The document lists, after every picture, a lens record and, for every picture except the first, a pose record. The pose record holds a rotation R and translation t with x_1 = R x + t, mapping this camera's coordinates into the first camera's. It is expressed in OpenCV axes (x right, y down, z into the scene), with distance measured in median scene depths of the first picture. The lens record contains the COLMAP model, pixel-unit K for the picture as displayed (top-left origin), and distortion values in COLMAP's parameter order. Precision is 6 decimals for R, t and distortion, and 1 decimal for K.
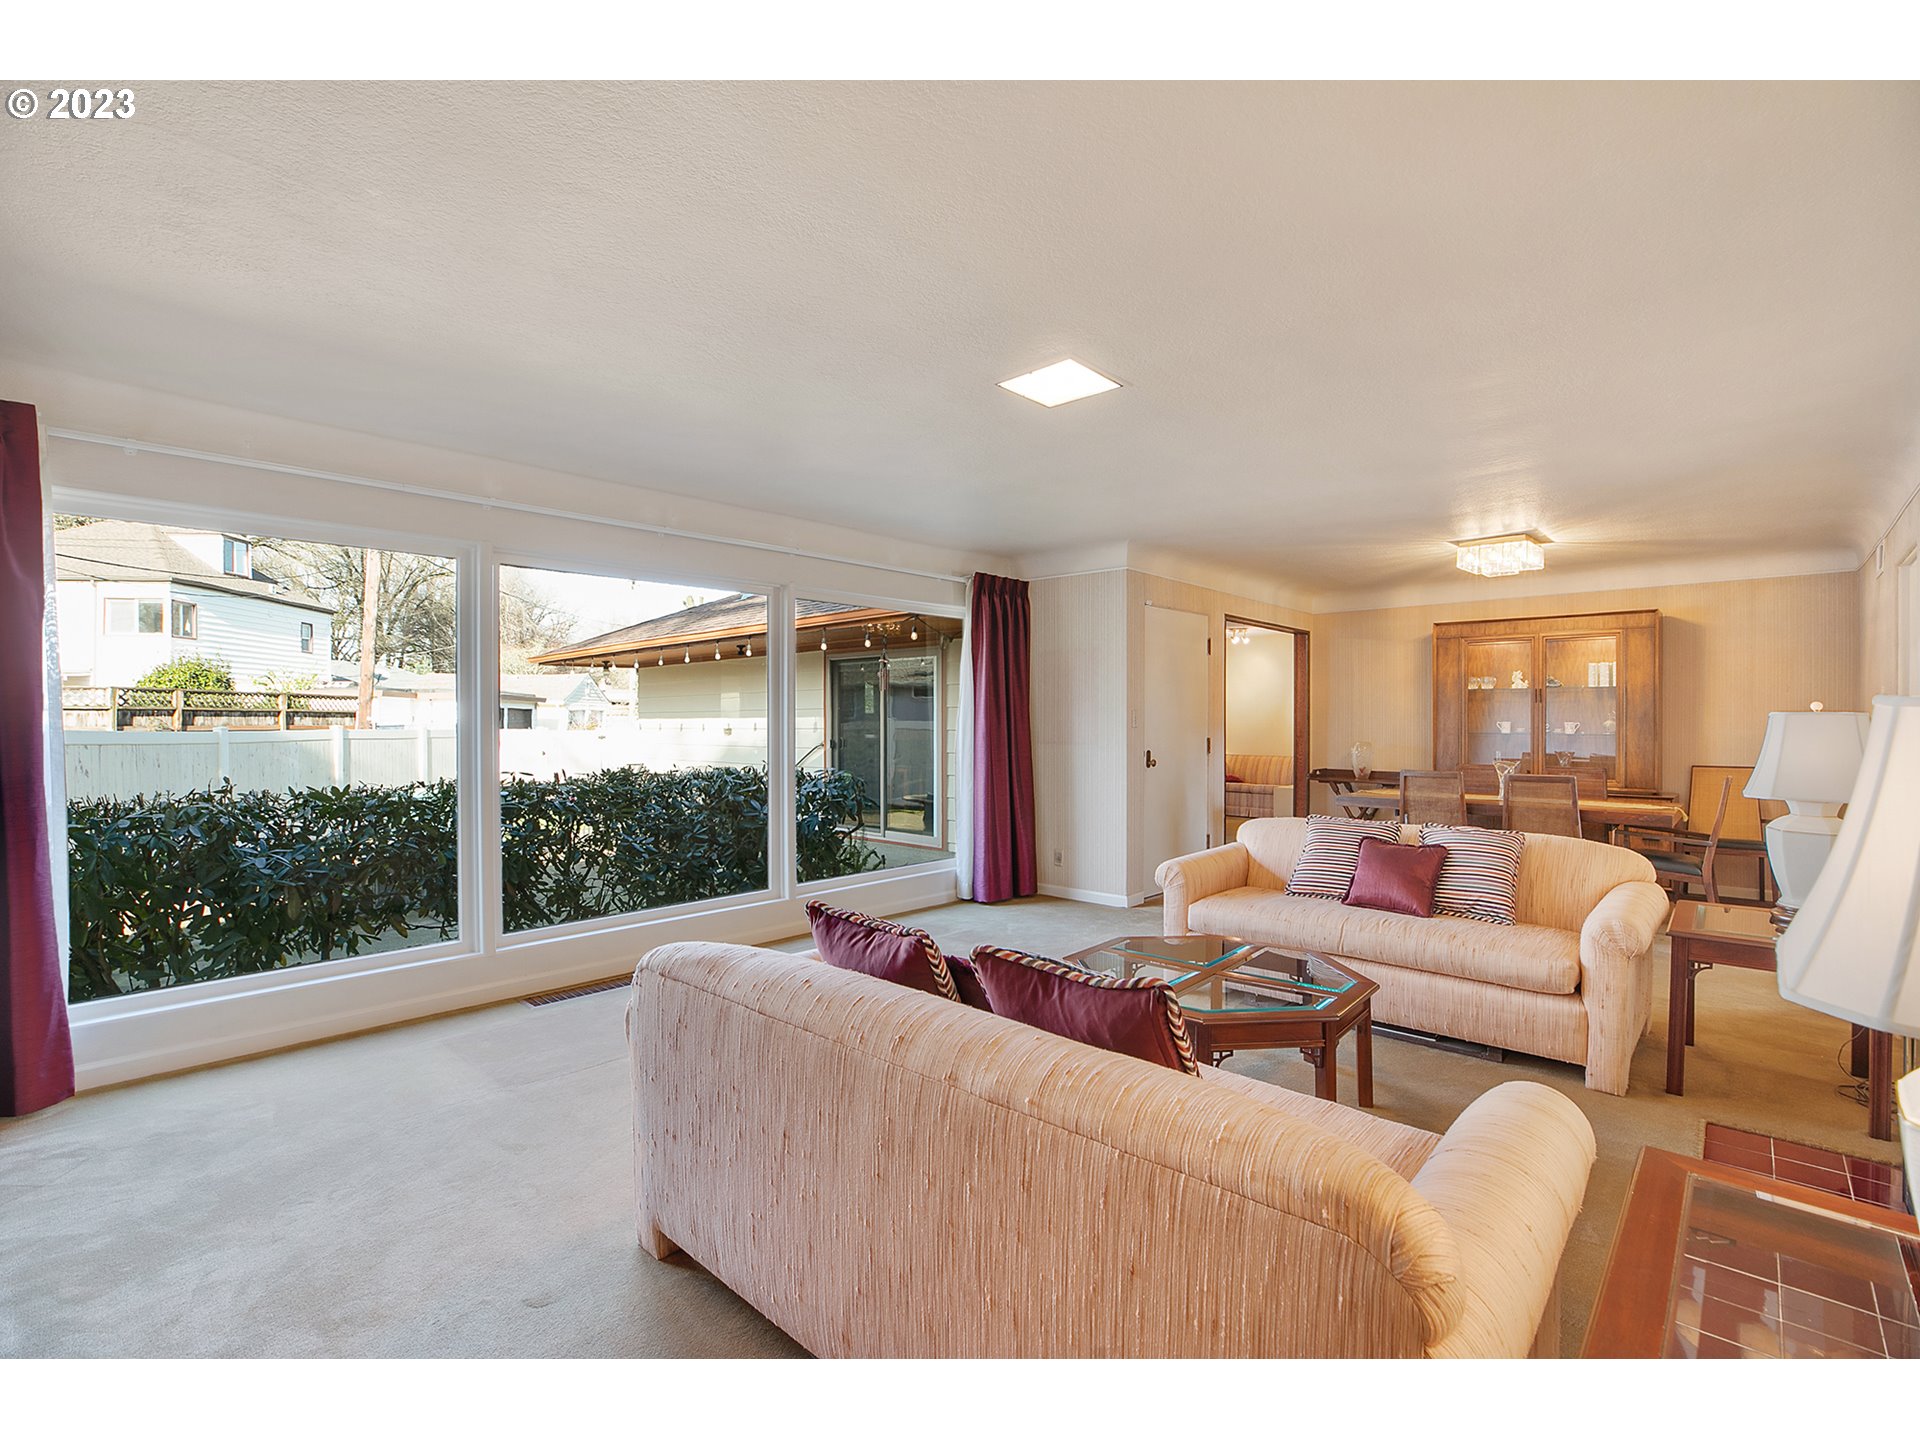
lens RADIAL K [[867.5, 0, 959.1], [0, 867.5, 721.9], [0, 0, 1]] dist [-0.000227, 0.000210]
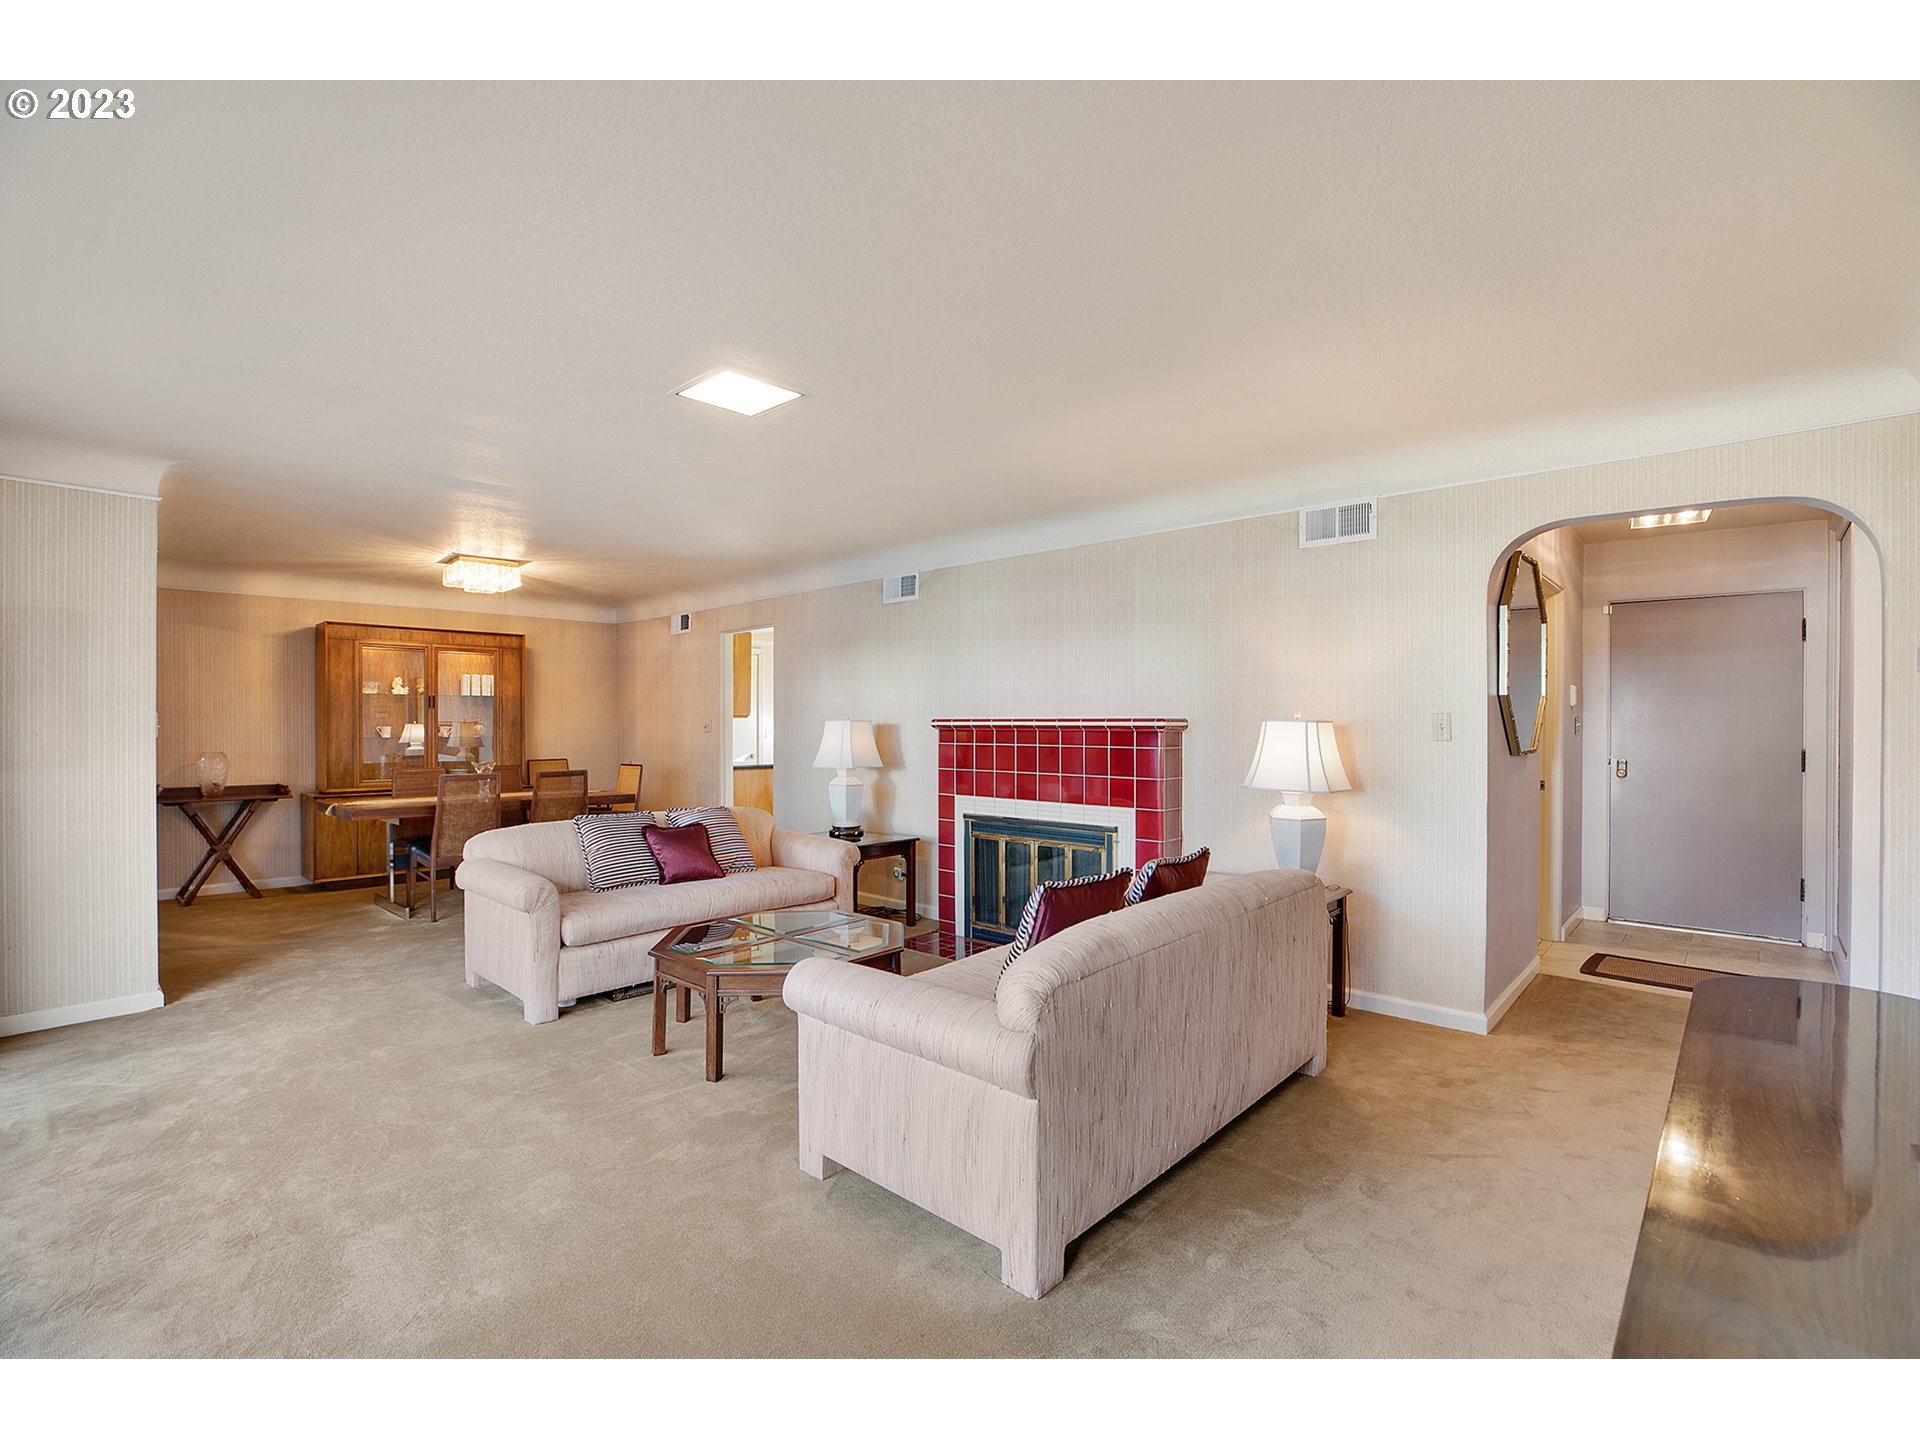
lens RADIAL K [[867.5, 0, 959.9], [0, 867.5, 720.5], [0, 0, 1]] dist [-0.000227, 0.000210]
pose [[0.018123, -0.003145, 0.999831, -0.441516], [0.005950, 0.999978, 0.003038, -0.006949], [-0.999818, 0.005894, 0.018141, 0.359089]]
